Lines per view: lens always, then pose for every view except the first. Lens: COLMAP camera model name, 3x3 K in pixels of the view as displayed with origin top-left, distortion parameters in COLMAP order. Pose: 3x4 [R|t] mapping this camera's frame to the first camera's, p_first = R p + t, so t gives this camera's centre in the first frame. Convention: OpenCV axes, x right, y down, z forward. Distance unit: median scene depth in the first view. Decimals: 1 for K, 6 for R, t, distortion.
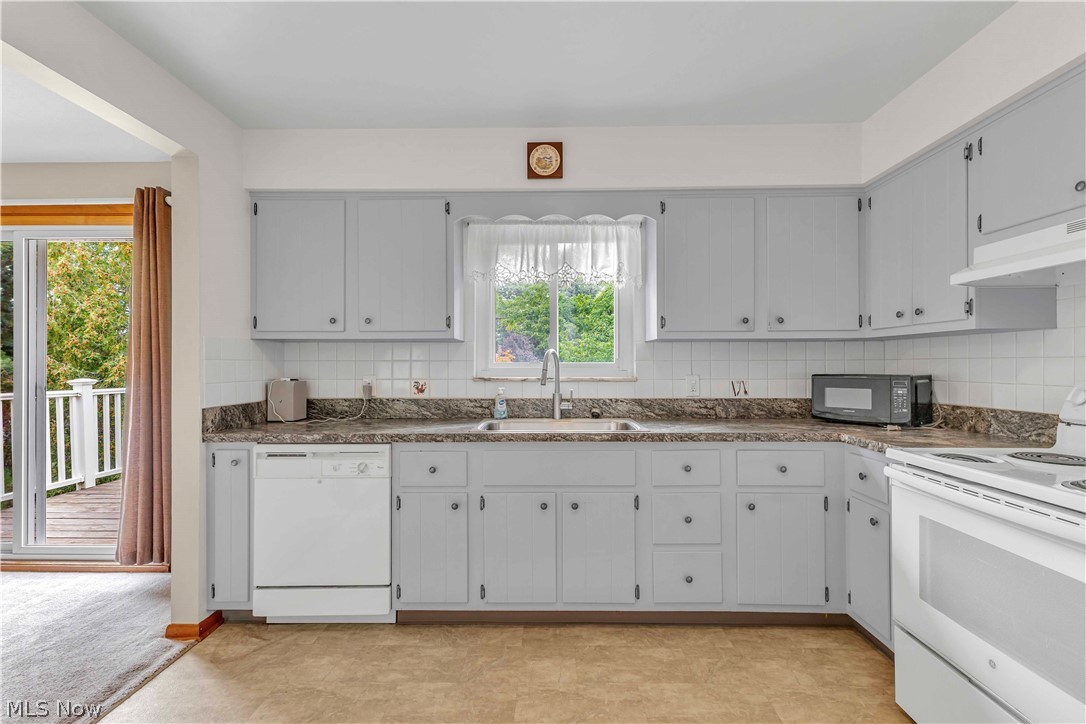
lens RADIAL K [[469.7, 0, 543.0], [0, 469.7, 362.0], [0, 0, 1]] dist [0.010813, -0.000921]
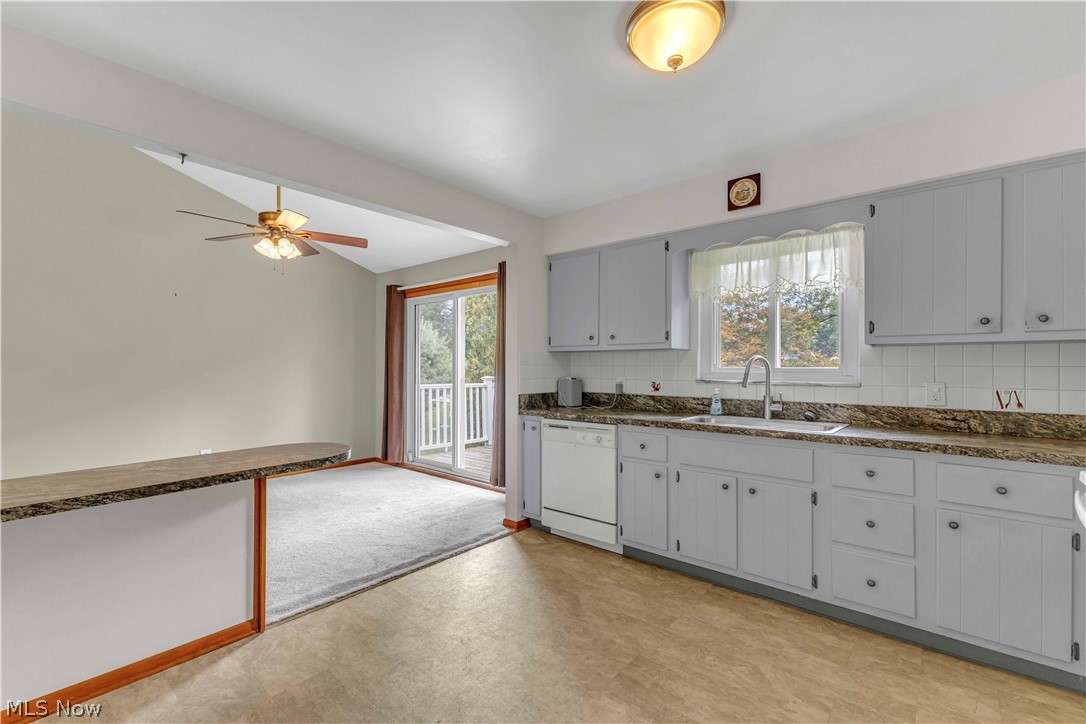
lens RADIAL K [[473.6, 0, 542.6], [0, 473.6, 365.8], [0, 0, 1]] dist [0.018970, -0.000108]
pose [[0.769978, 0.002420, -0.638066, 0.371991], [-0.001000, 0.999996, 0.002586, -0.006349], [0.638070, -0.001353, 0.769977, -0.213806]]
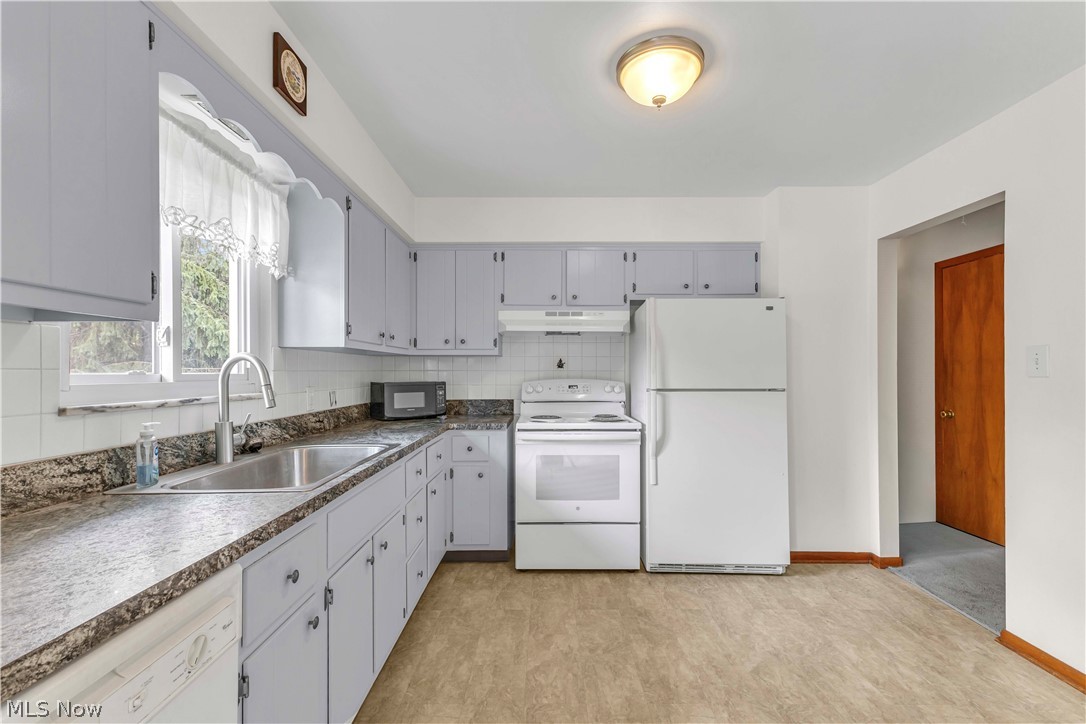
lens RADIAL K [[475.5, 0, 550.6], [0, 475.5, 371.1], [0, 0, 1]] dist [0.018596, -0.000195]
pose [[-0.028558, 0.003318, 0.999587, -0.700756], [-0.003870, 0.999987, -0.003430, -0.001554], [-0.999585, -0.003967, -0.028545, 0.646802]]
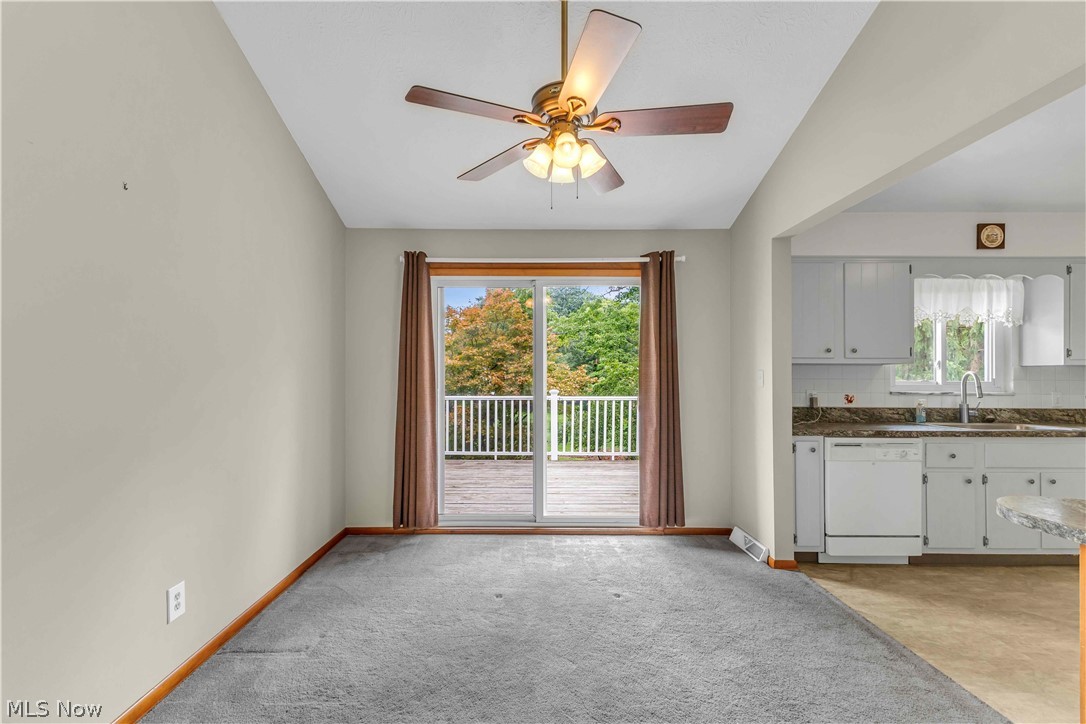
lens RADIAL K [[475.9, 0, 524.1], [0, 475.9, 376.6], [0, 0, 1]] dist [0.013074, -0.000641]
pose [[0.999825, 0.005680, 0.017836, -1.405246], [-0.005688, 0.999984, 0.000395, -0.006300], [-0.017833, -0.000497, 0.999841, -0.402457]]
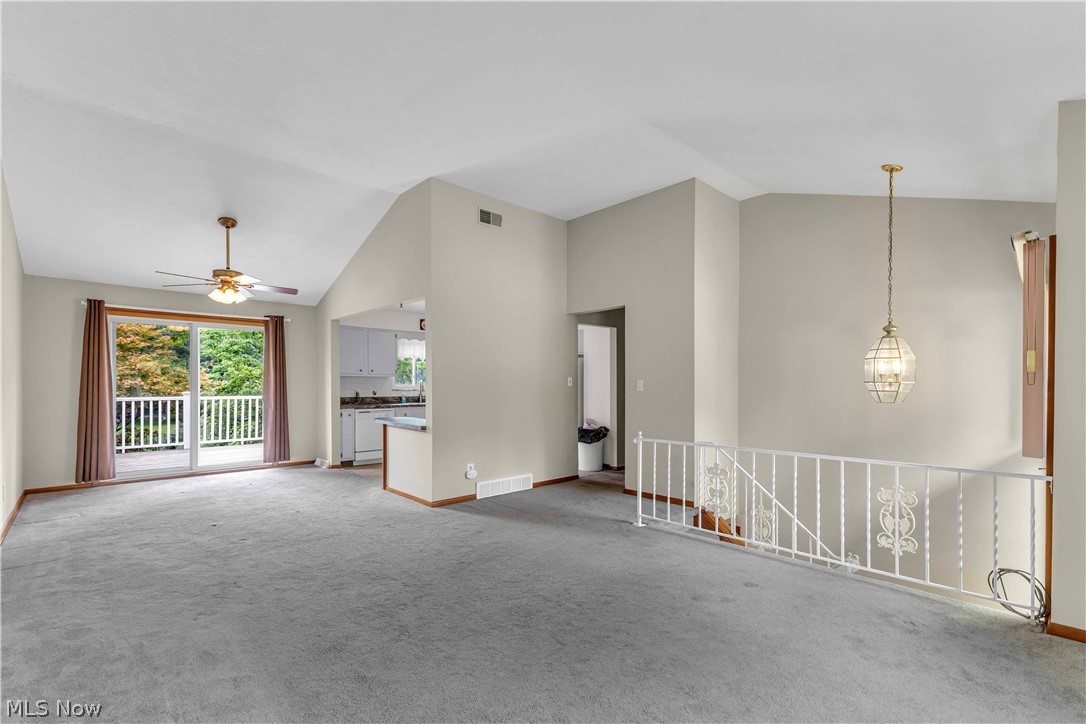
lens RADIAL K [[477.7, 0, 548.2], [0, 477.7, 386.9], [0, 0, 1]] dist [0.003960, 0.000335]
pose [[0.707018, 0.000751, 0.707195, -1.821912], [-0.010657, 0.999897, 0.009592, -0.025604], [-0.707115, -0.014318, 0.706953, -2.092768]]
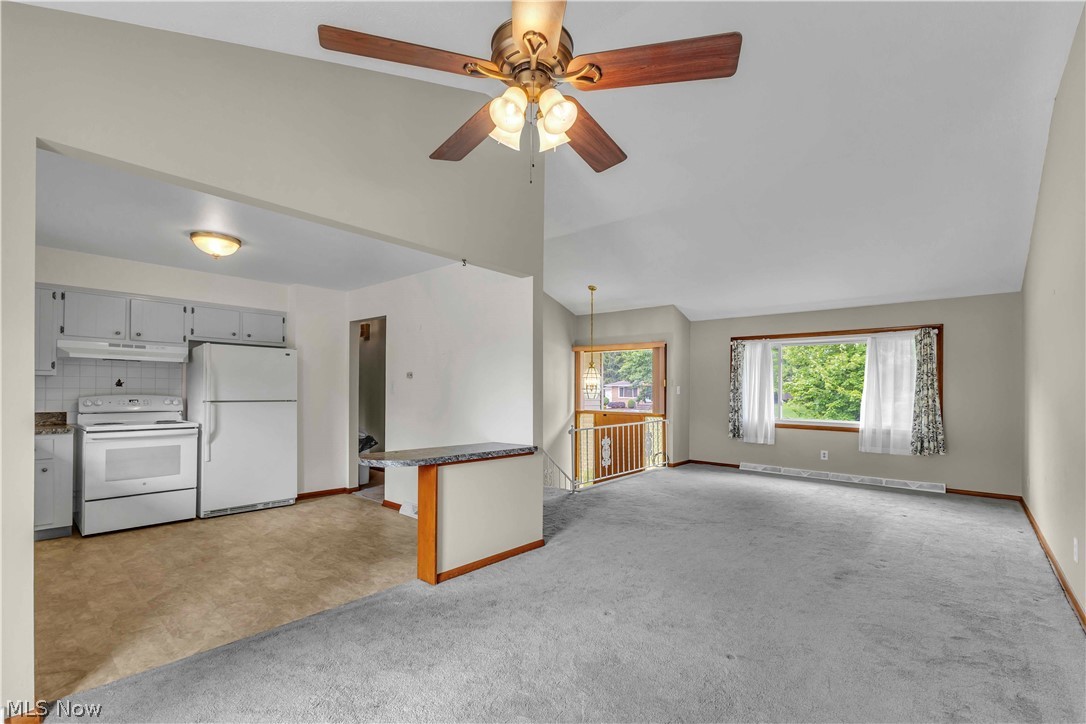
lens RADIAL K [[477.7, 0, 548.2], [0, 477.7, 386.9], [0, 0, 1]] dist [0.003960, 0.000335]
pose [[-0.768893, 0.002950, 0.639371, -1.771954], [-0.008100, 0.999864, -0.014354, -0.000802], [-0.639327, -0.016215, -0.768764, 0.955310]]
